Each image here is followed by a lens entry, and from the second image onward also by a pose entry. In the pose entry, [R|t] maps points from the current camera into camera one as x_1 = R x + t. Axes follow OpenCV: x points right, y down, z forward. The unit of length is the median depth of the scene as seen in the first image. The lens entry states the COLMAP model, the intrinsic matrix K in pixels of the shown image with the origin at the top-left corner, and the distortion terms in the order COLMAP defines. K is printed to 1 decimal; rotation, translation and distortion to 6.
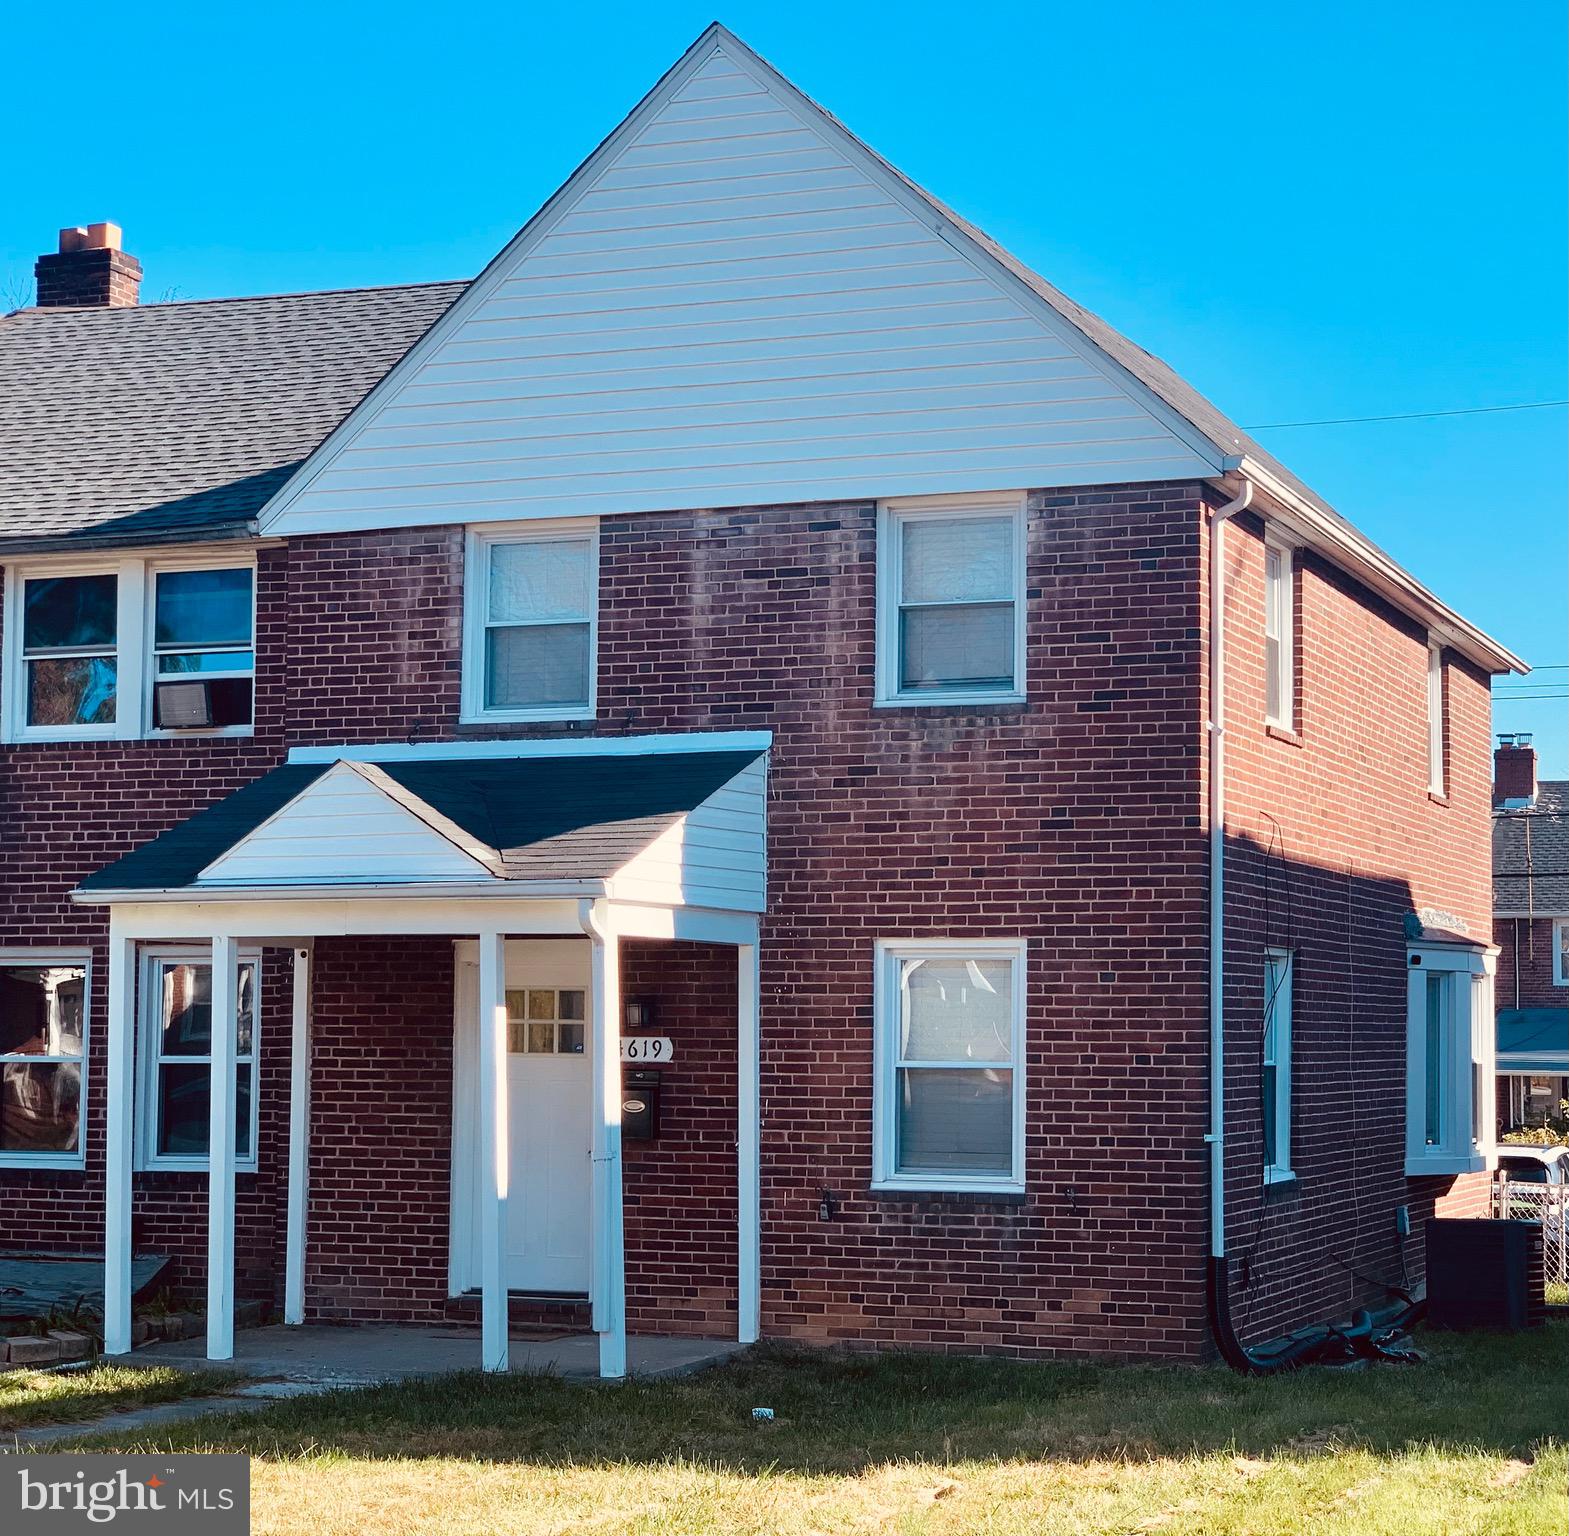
lens RADIAL K [[3144.1, 0, 786.3], [0, 3144.1, 777.6], [0, 0, 1]] dist [-0.027624, 0.000000]
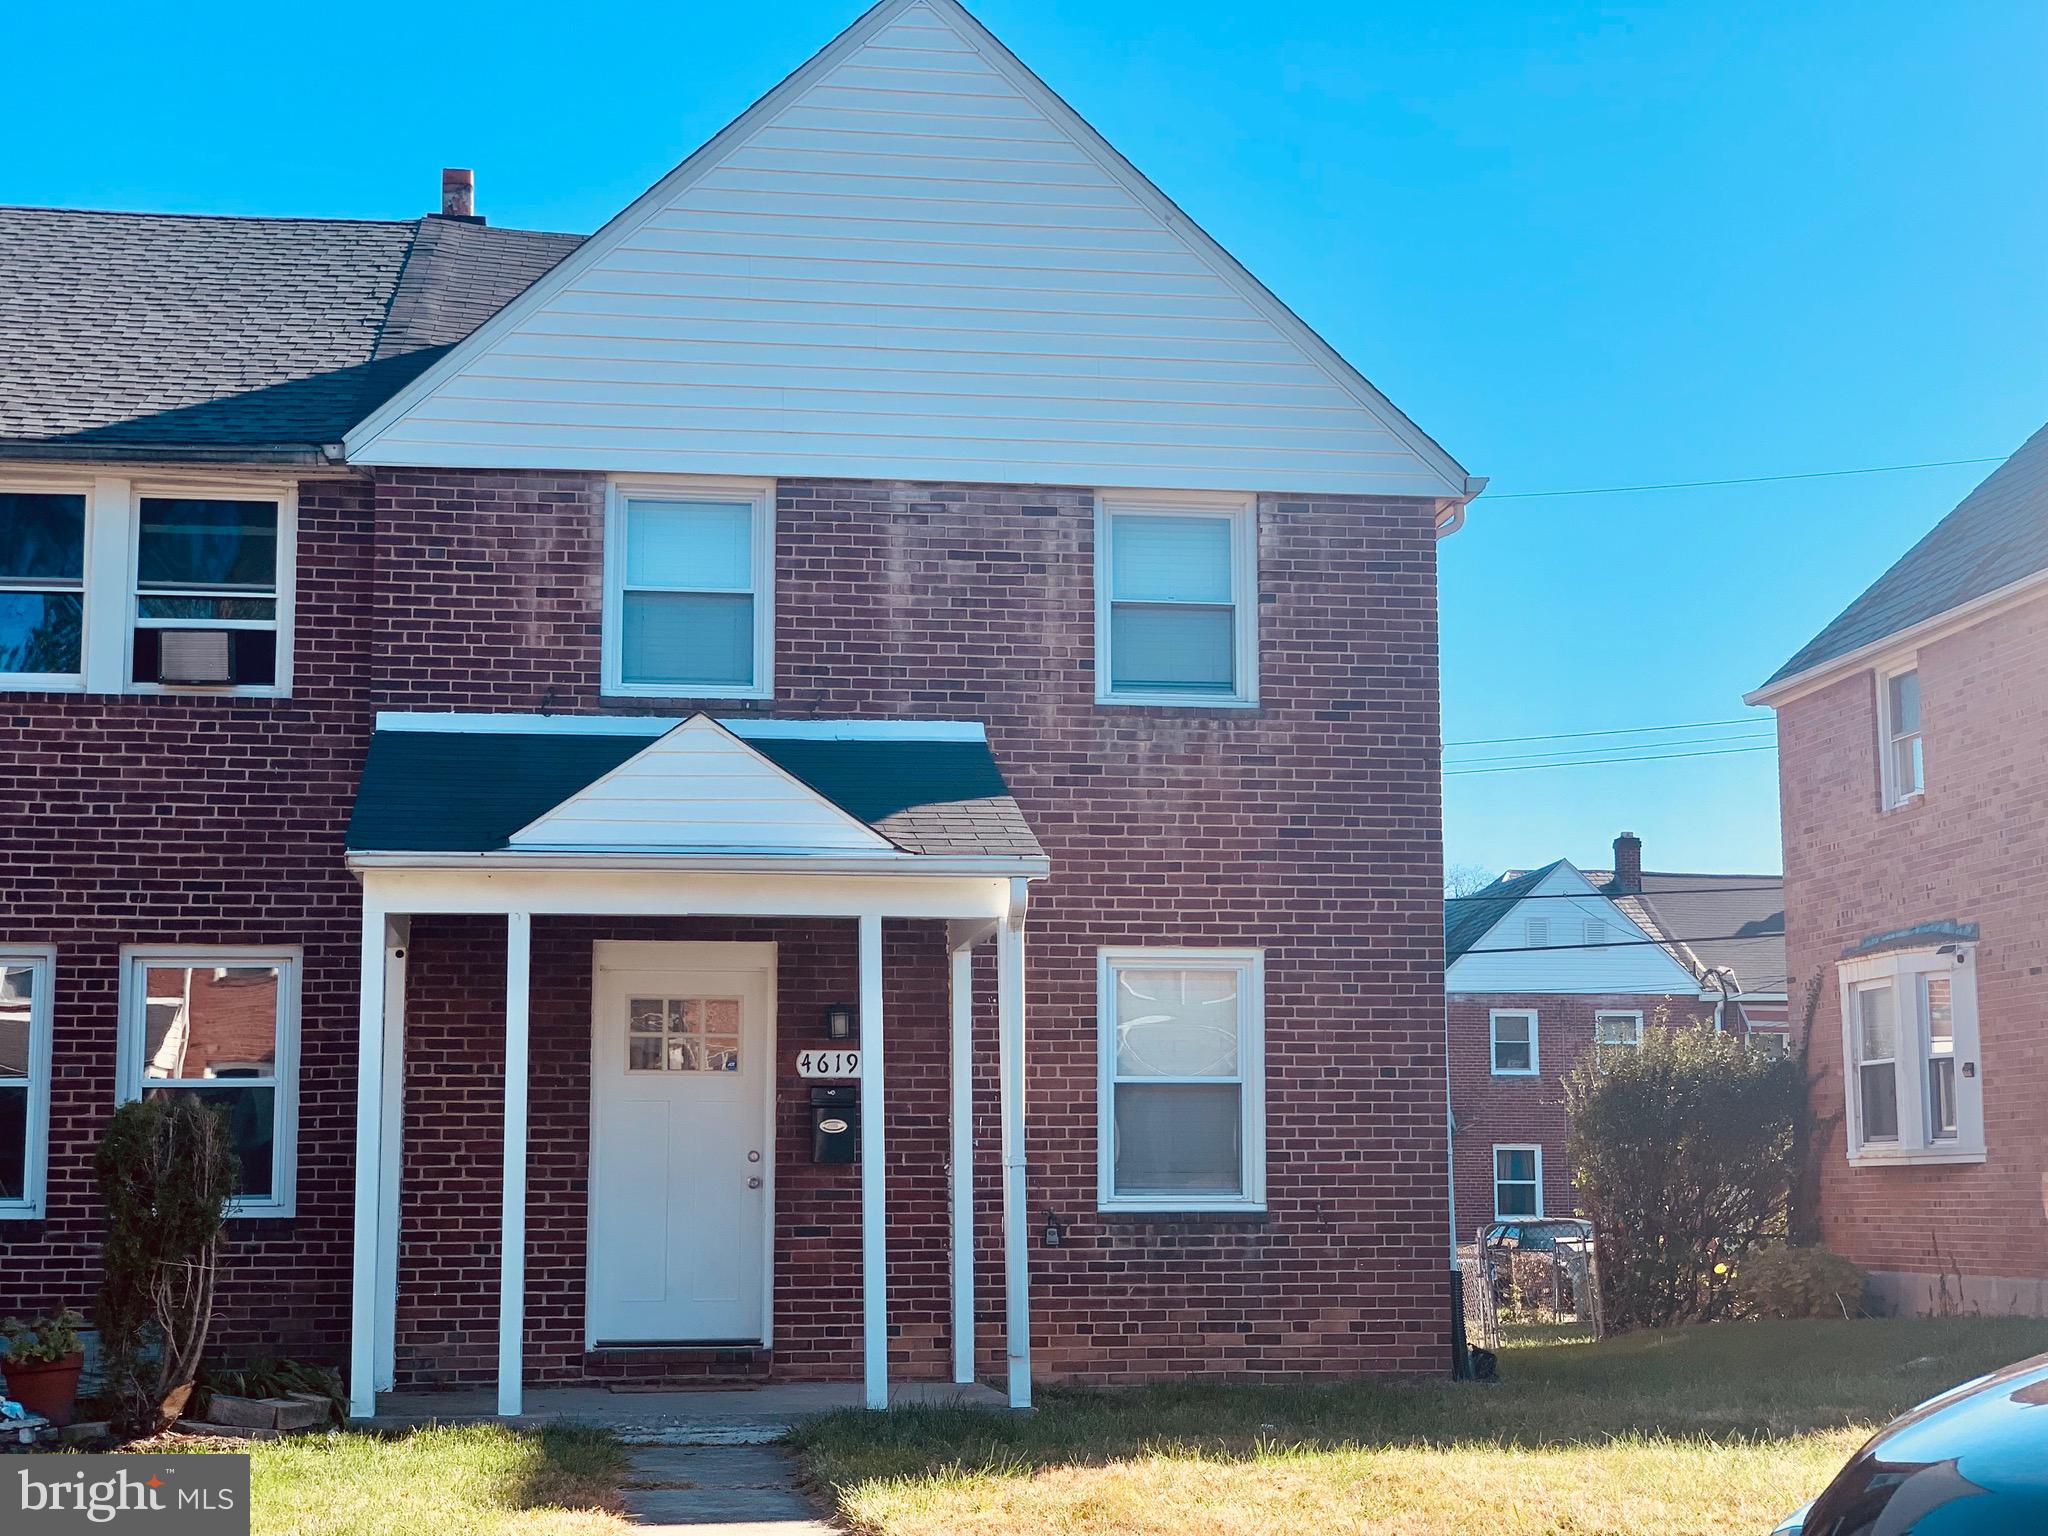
lens RADIAL K [[3123.6, 0, 1022.5], [0, 3123.6, 747.8], [0, 0, 1]] dist [0.004940, 0.000000]
pose [[0.864336, 0.063664, 0.498870, -0.459080], [-0.033862, 0.997071, -0.068574, 0.056101], [-0.501774, 0.042378, 0.863960, 0.192101]]
